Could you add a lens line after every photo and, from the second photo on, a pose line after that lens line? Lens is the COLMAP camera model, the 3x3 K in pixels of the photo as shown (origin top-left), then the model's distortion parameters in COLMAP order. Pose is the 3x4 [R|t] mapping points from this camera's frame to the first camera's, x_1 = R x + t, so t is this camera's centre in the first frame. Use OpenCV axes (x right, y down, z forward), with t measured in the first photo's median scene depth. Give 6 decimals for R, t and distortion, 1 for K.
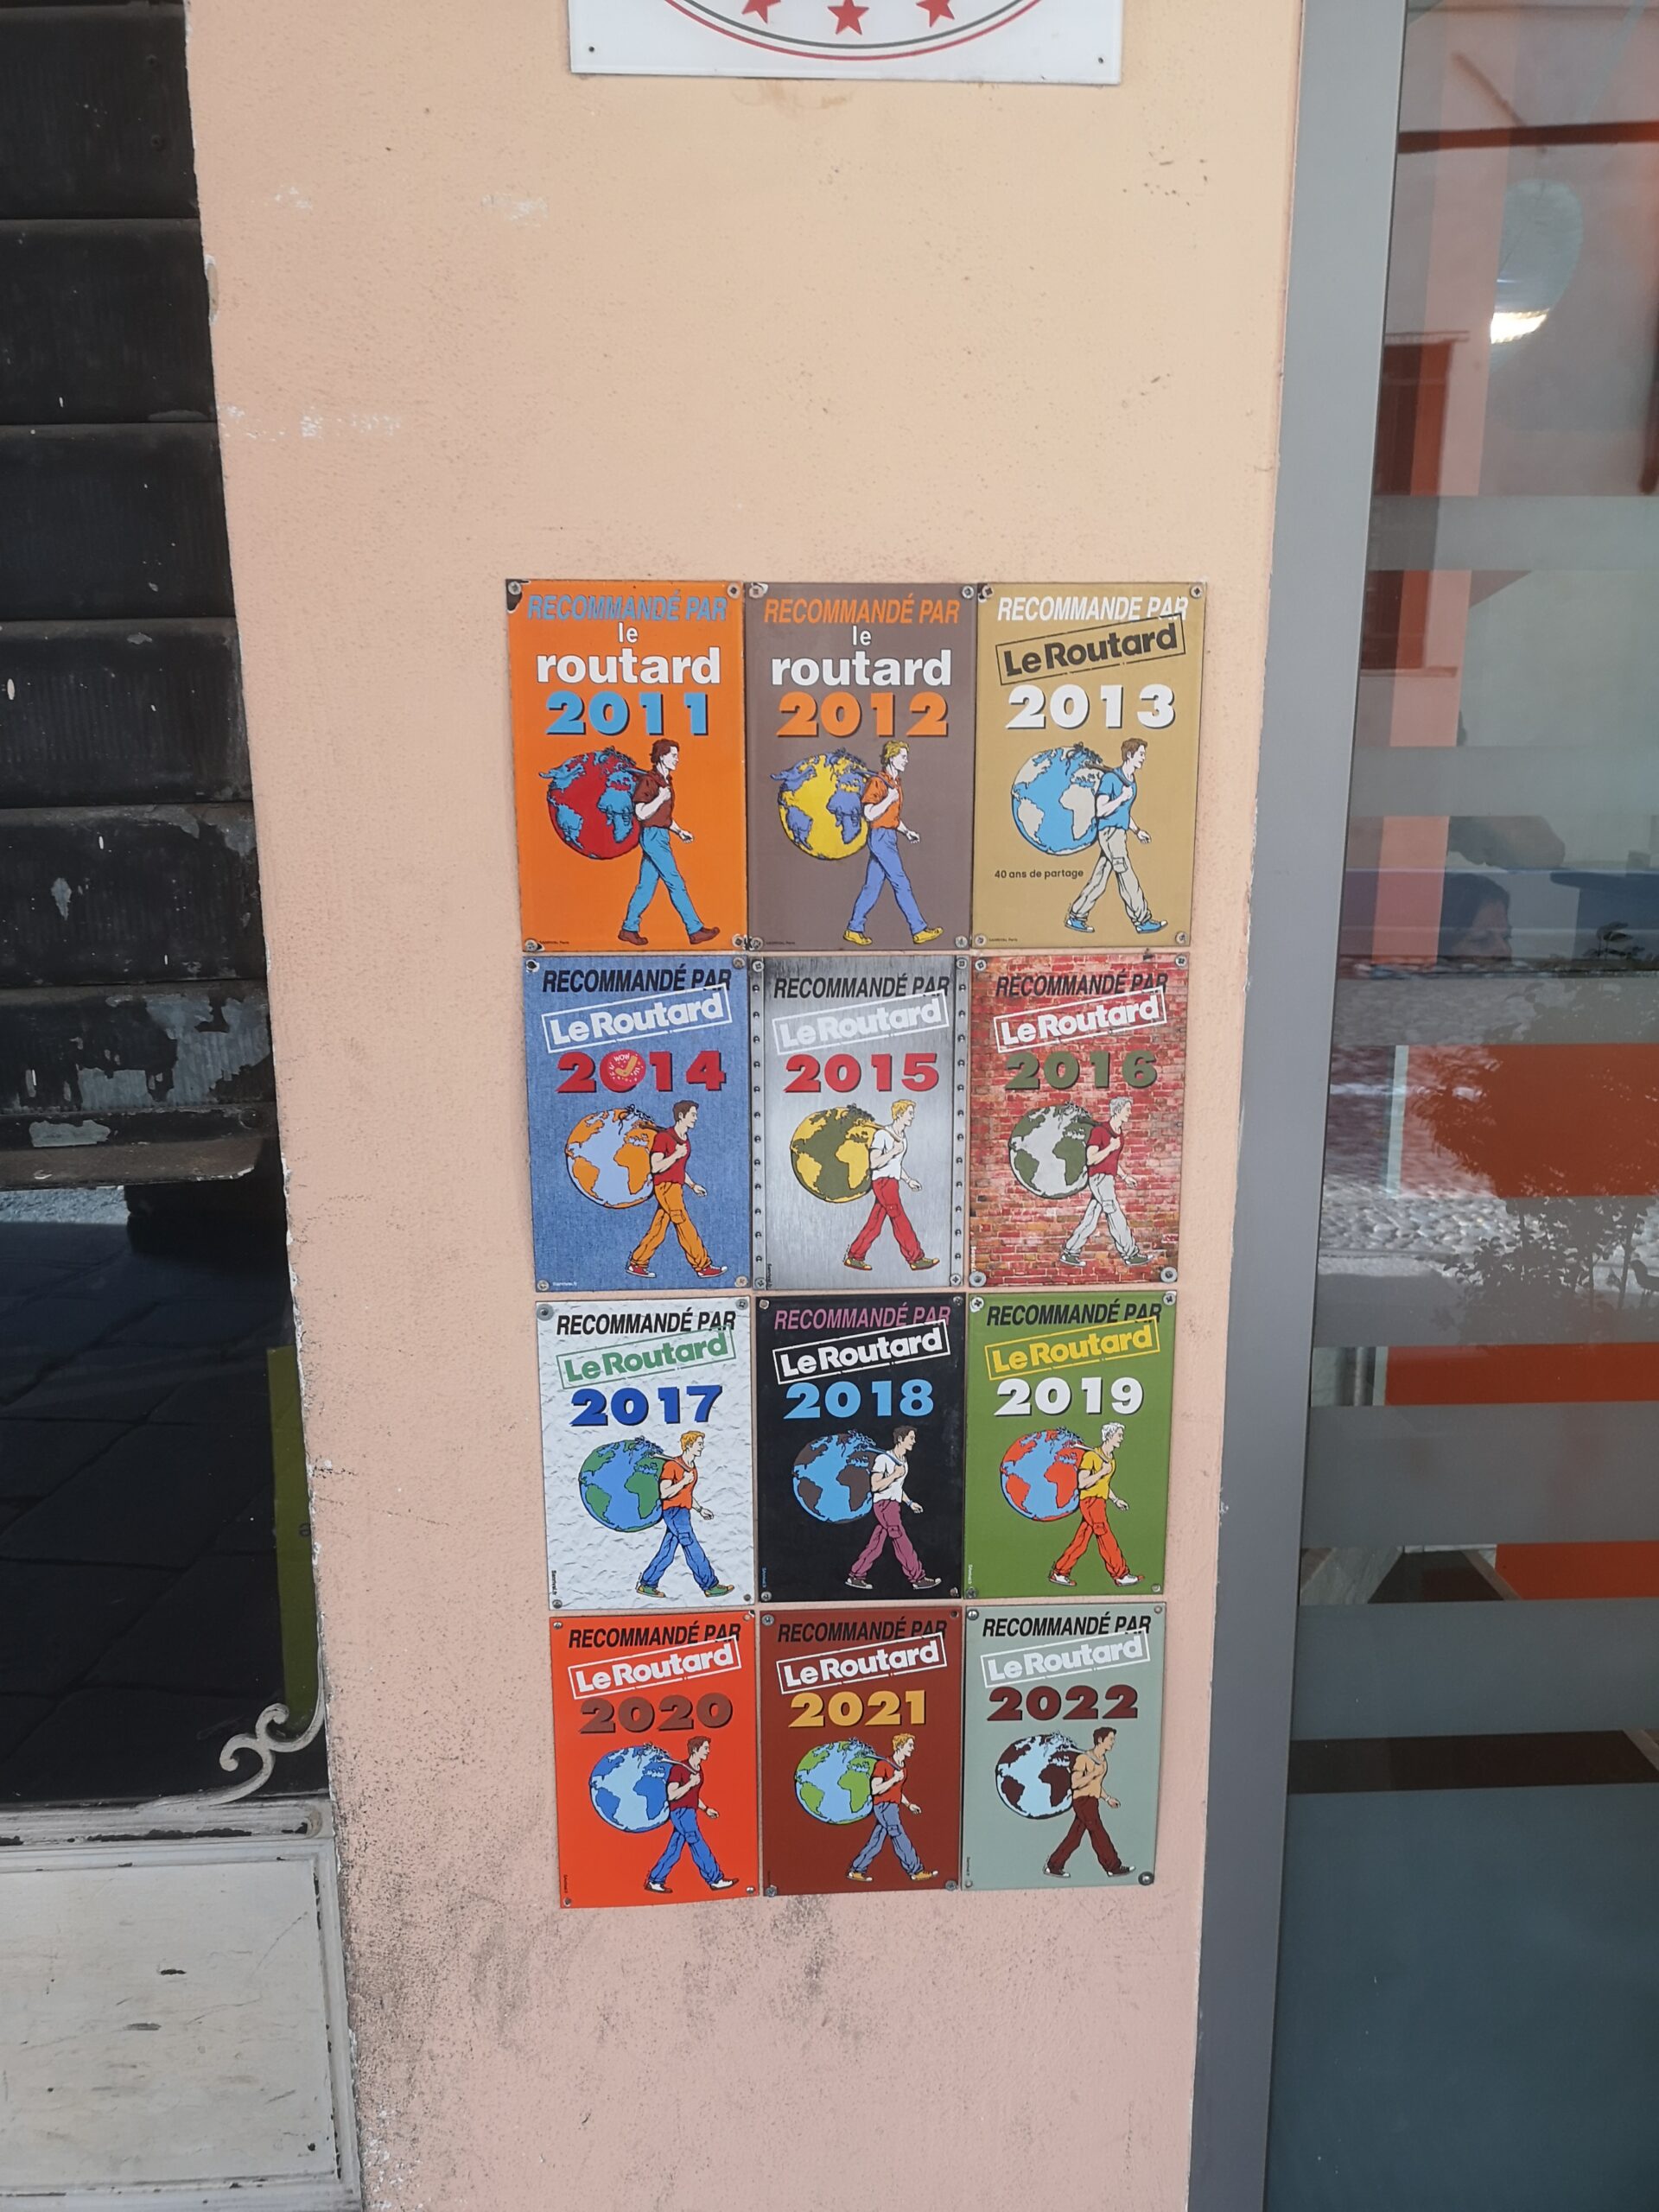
lens RADIAL K [[1727.7, 0, 825.6], [0, 1727.7, 1111.7], [0, 0, 1]] dist [0.031006, -0.014385]
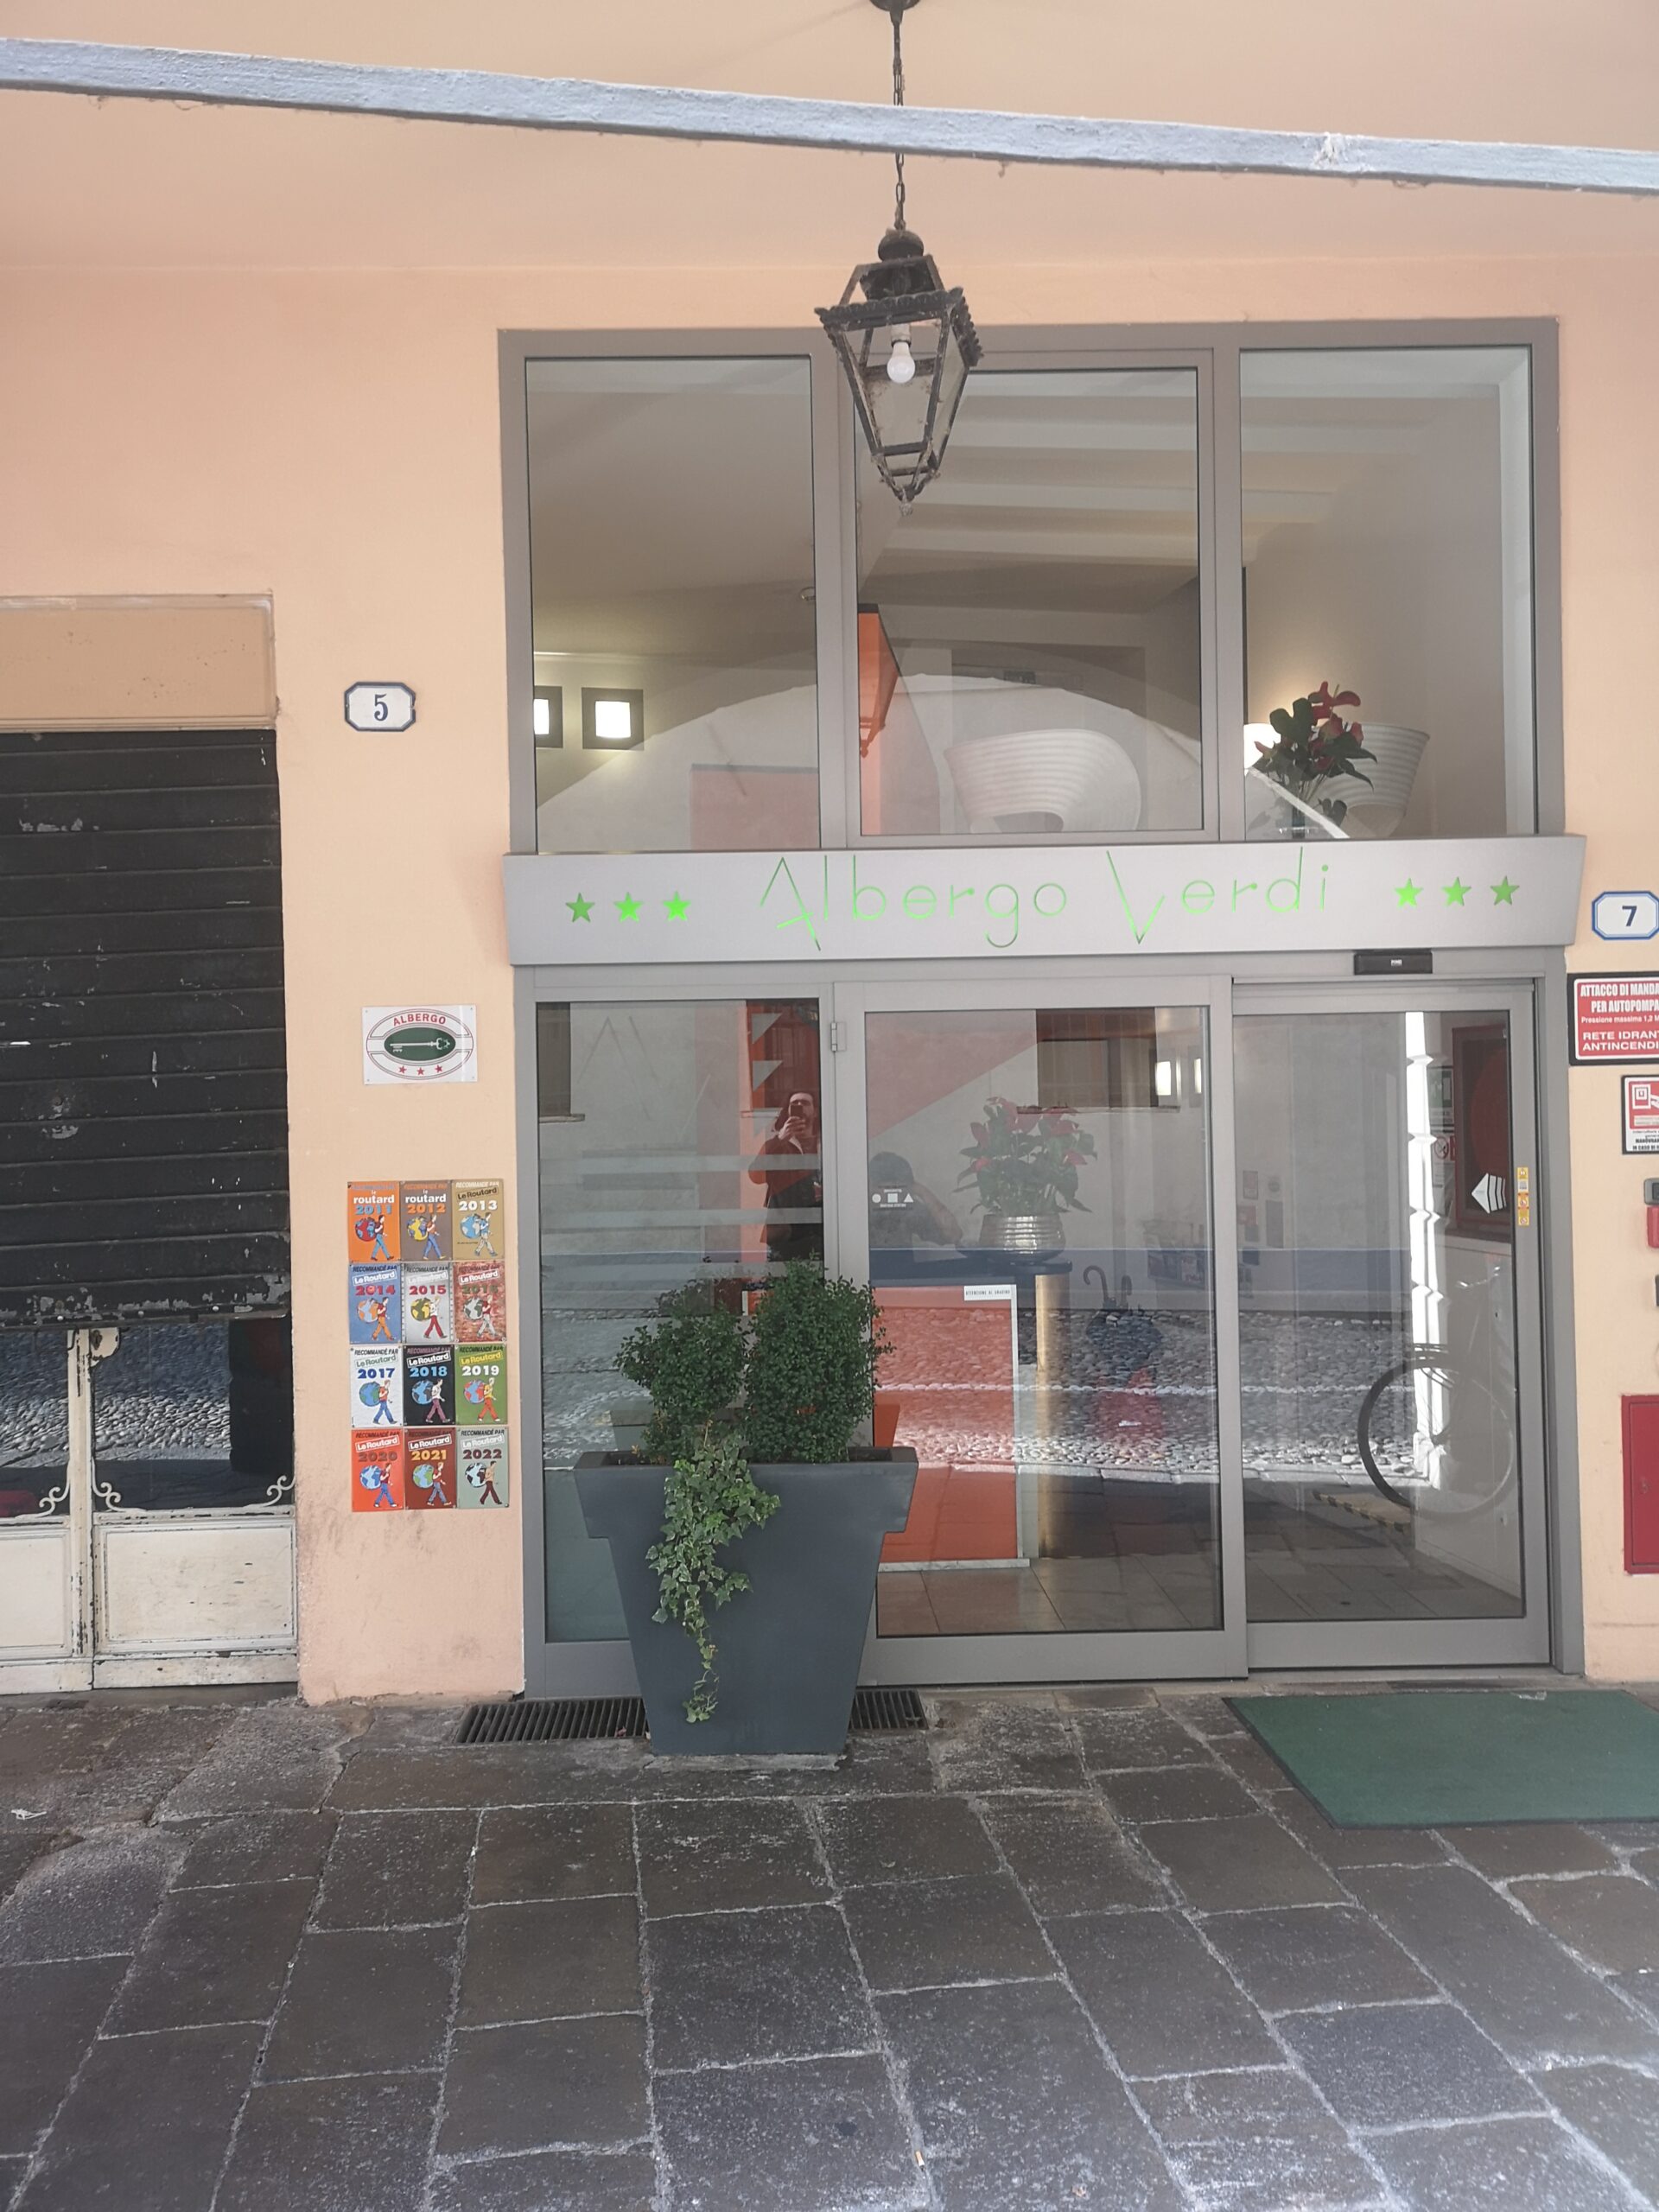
lens RADIAL K [[1727.7, 0, 839.7], [0, 1727.7, 1106.9], [0, 0, 1]] dist [0.031006, -0.014385]
pose [[0.999273, -0.023784, -0.029810, 1.132030], [0.015379, 0.966631, -0.255710, 0.625621], [0.034897, 0.255065, 0.966294, -3.095648]]
